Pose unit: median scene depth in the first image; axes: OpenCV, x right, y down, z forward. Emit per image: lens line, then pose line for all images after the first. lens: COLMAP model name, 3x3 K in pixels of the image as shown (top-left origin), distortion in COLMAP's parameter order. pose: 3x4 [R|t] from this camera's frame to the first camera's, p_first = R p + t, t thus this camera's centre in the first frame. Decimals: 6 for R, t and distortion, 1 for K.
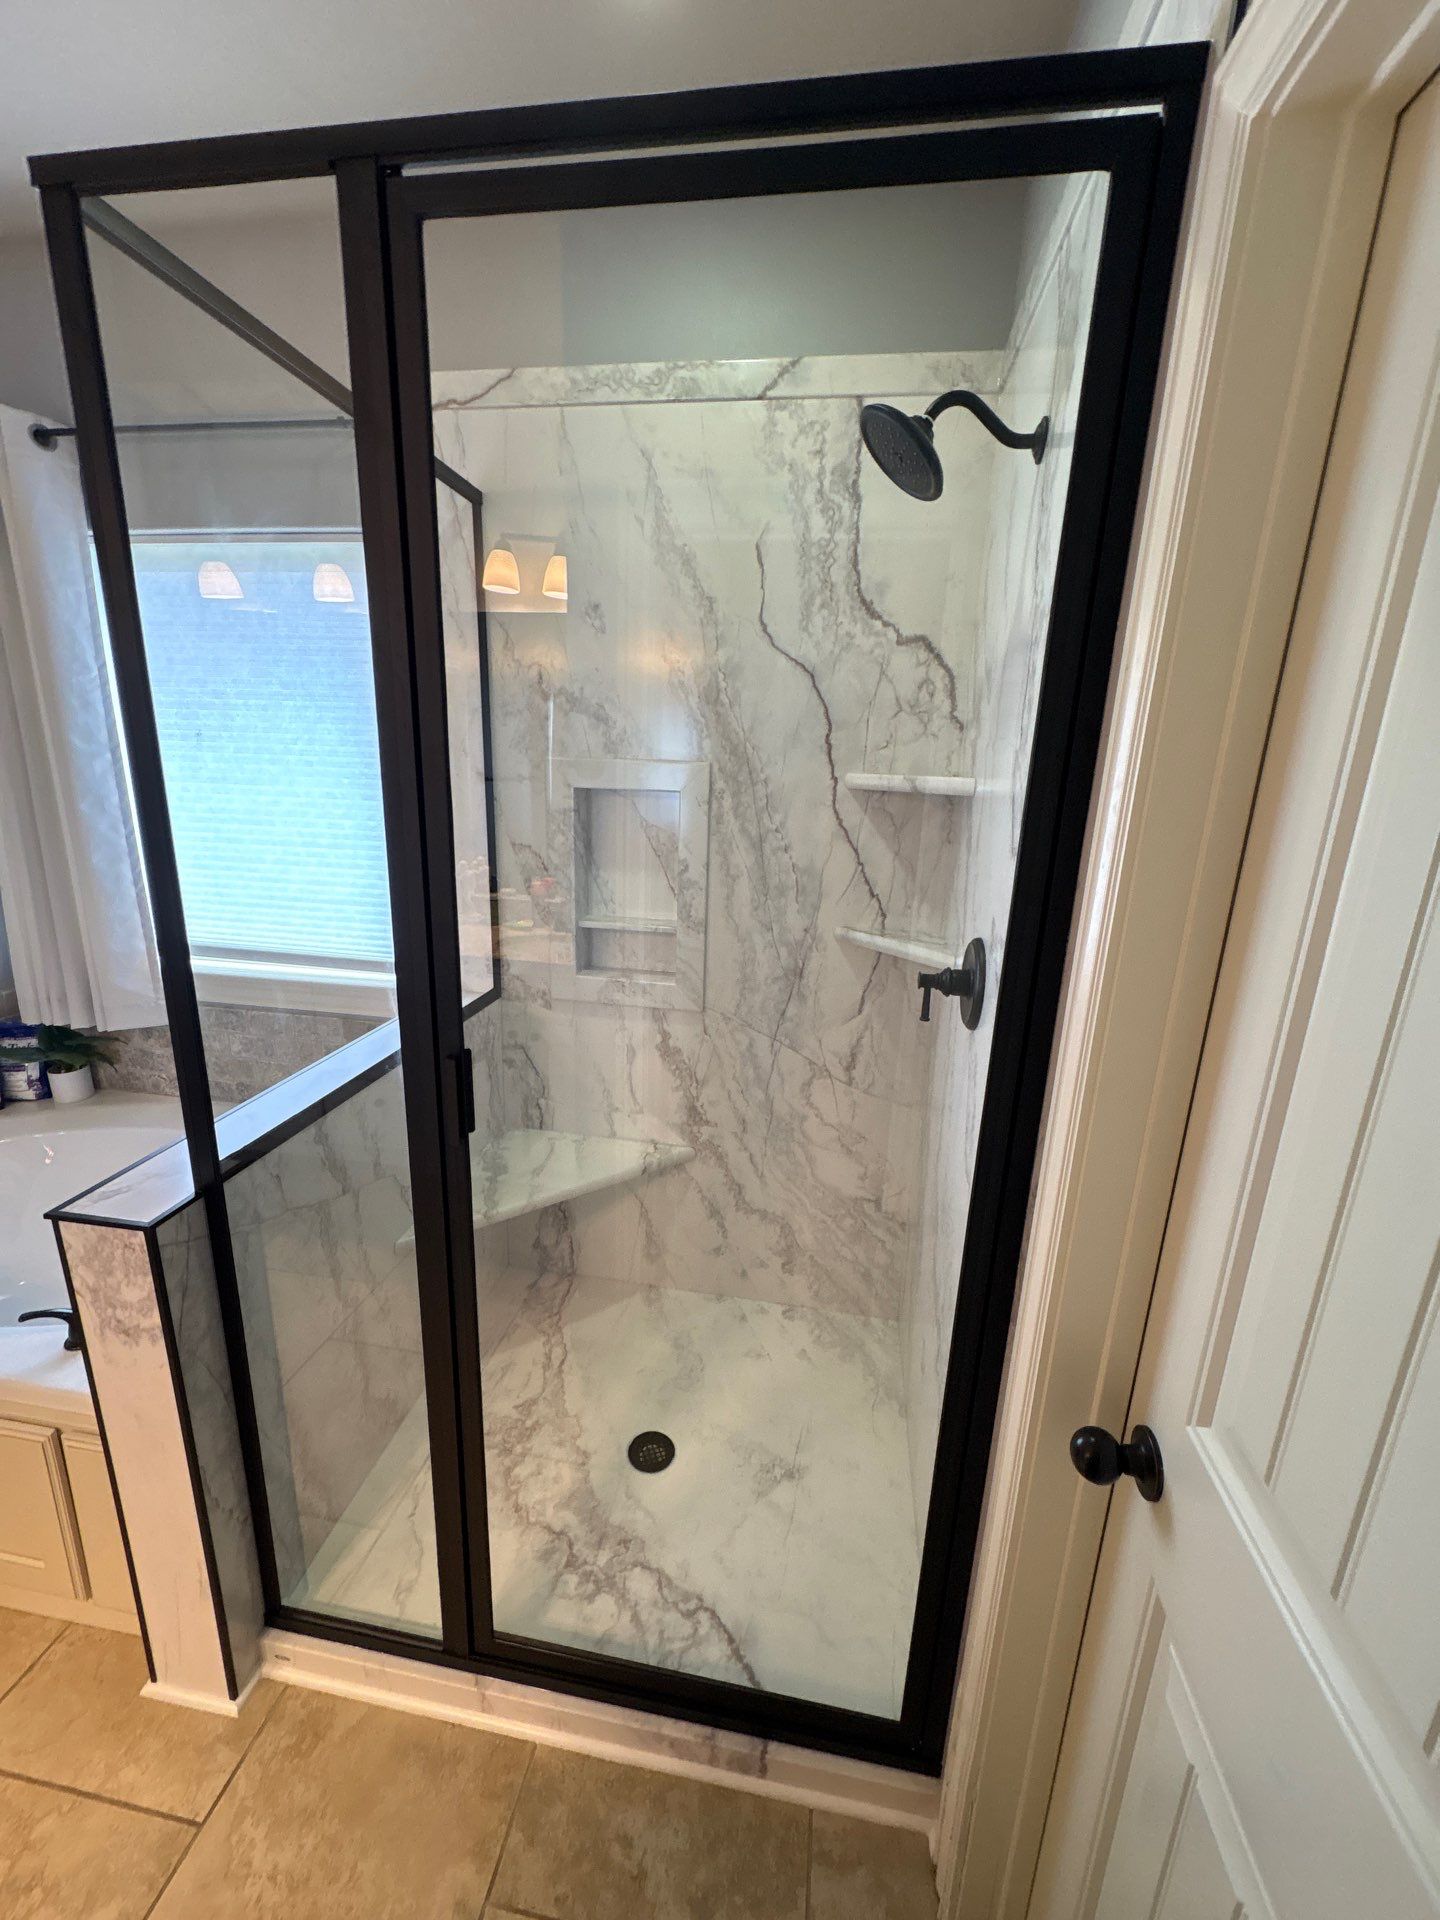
lens RADIAL K [[768.6, 0, 720.1], [0, 768.6, 957.8], [0, 0, 1]] dist [-0.004200, 0.000347]
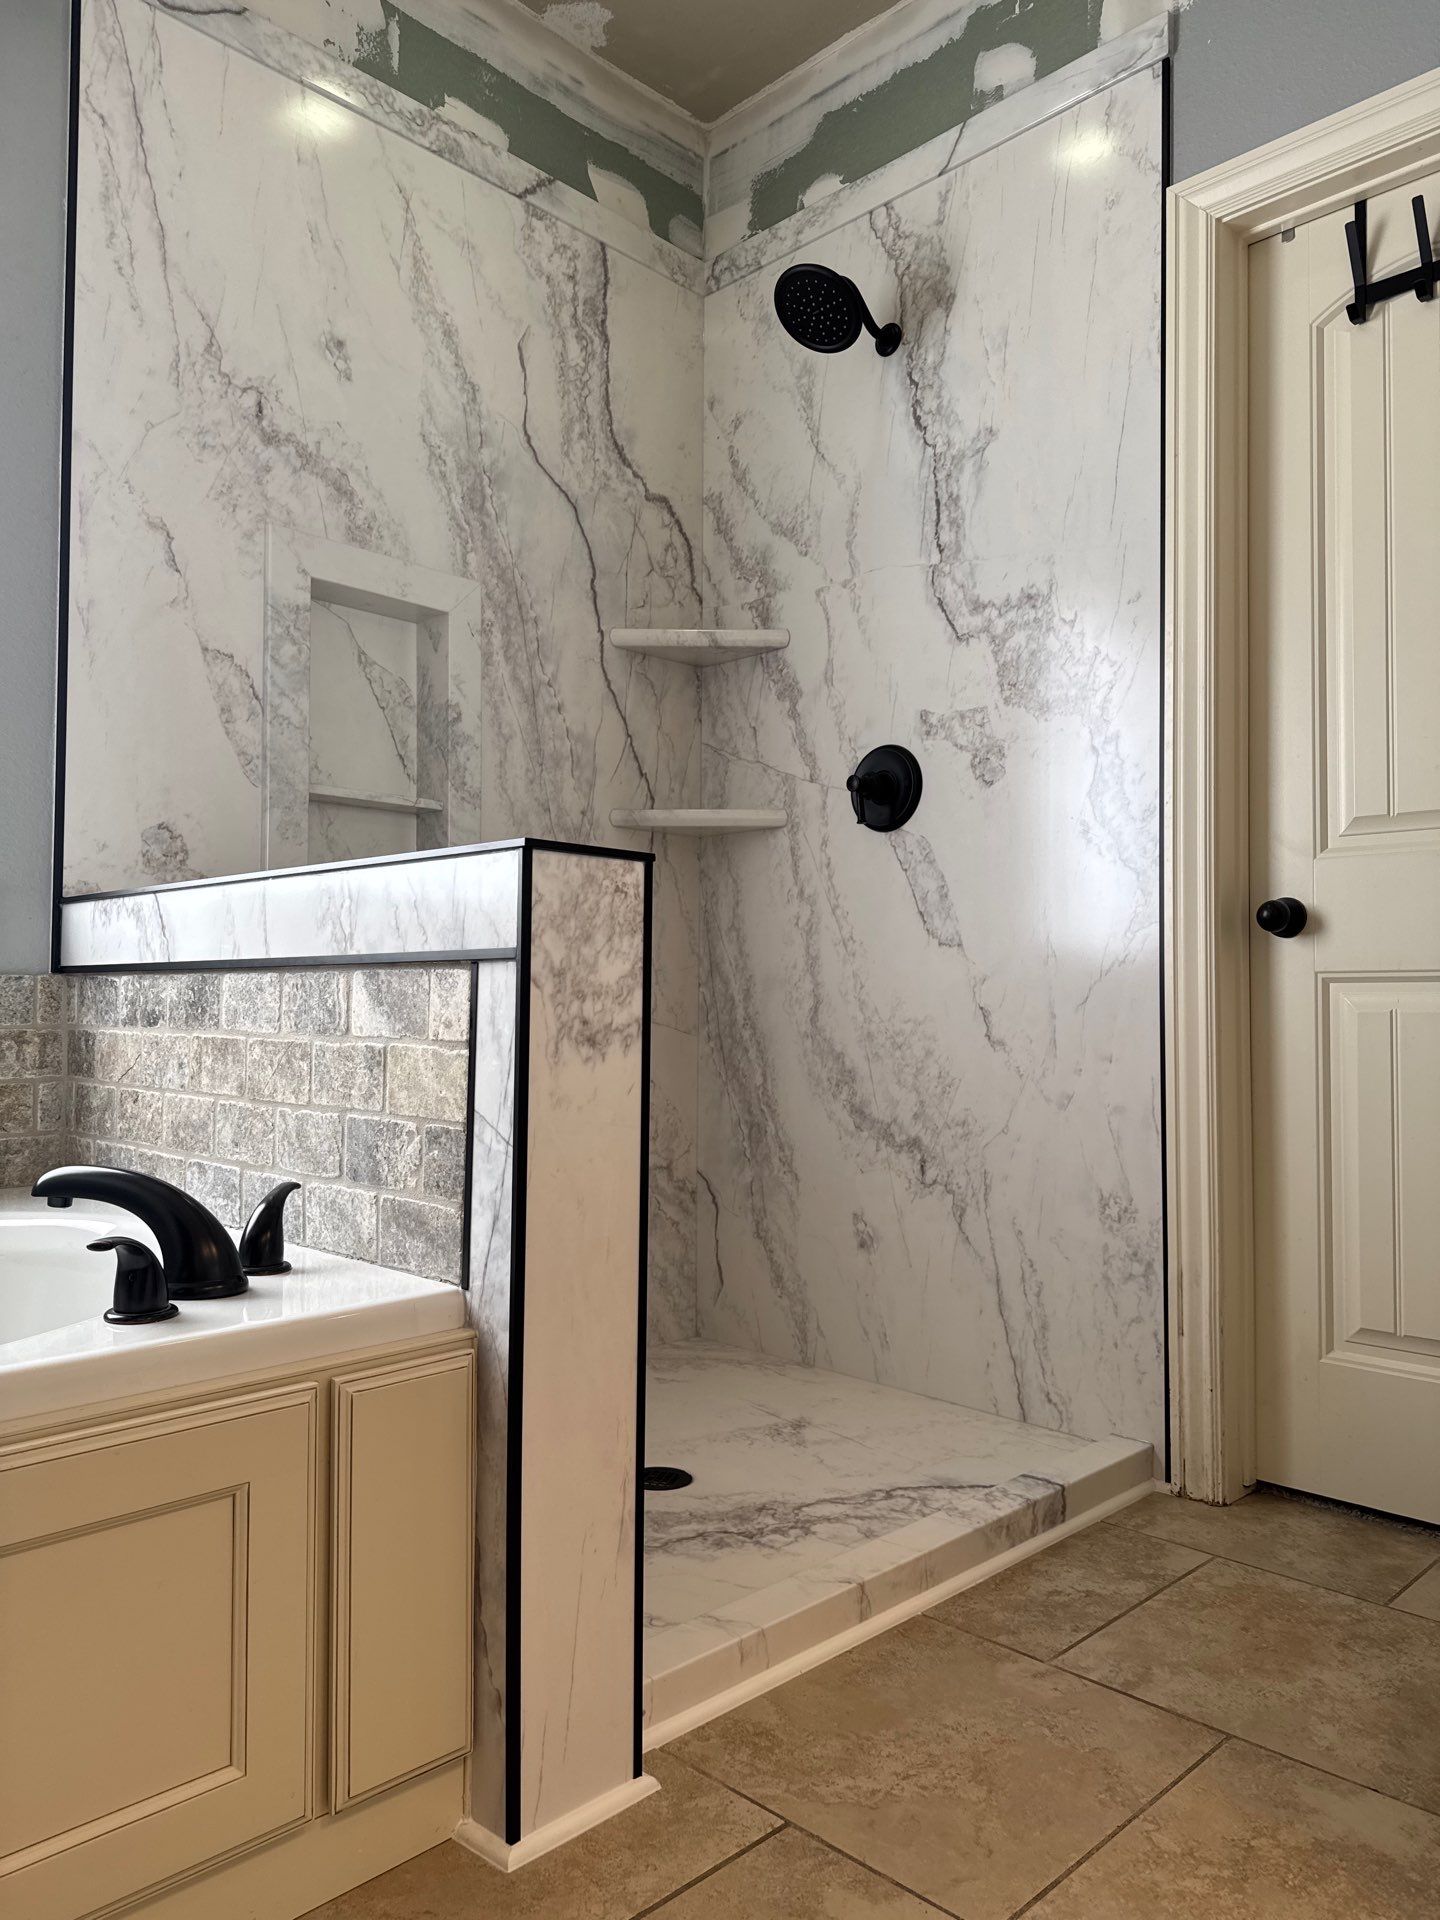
lens RADIAL K [[1362.8, 0, 736.1], [0, 1362.8, 959.3], [0, 0, 1]] dist [0.061839, -0.076405]
pose [[0.573771, -0.003693, 0.819007, -1.049893], [0.218209, 0.964534, -0.148522, 0.391662], [-0.789412, 0.263932, 0.554228, 0.141082]]
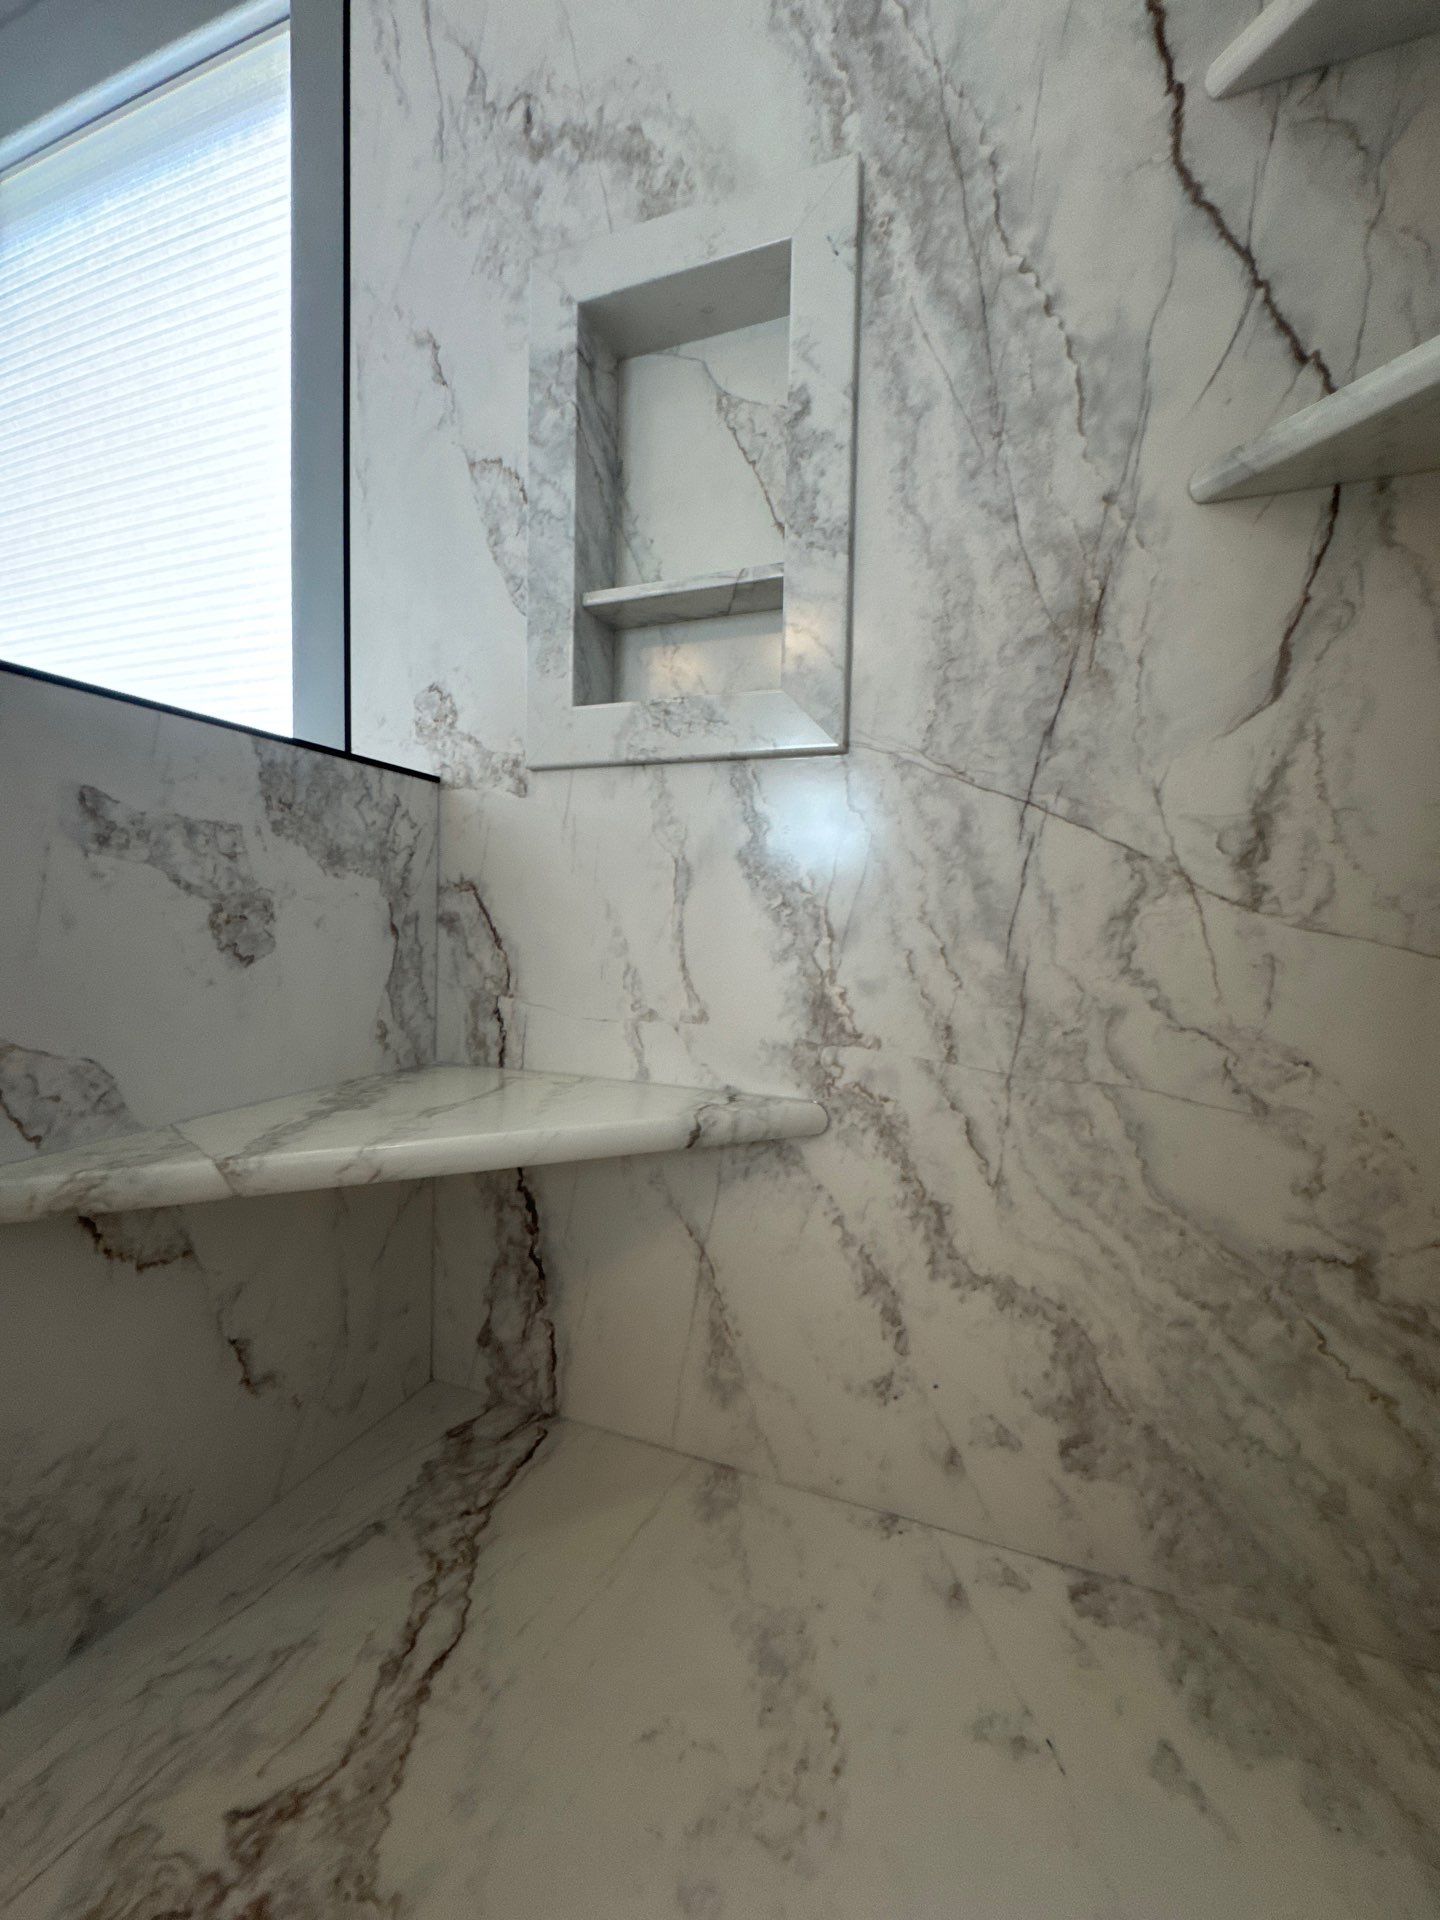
lens RADIAL K [[768.6, 0, 721.1], [0, 768.6, 959.0], [0, 0, 1]] dist [-0.004200, 0.000347]
pose [[0.979759, -0.004829, -0.200123, -0.005819], [-0.037354, 0.977740, -0.206470, 0.311880], [0.196666, 0.209766, 0.957769, 0.694145]]
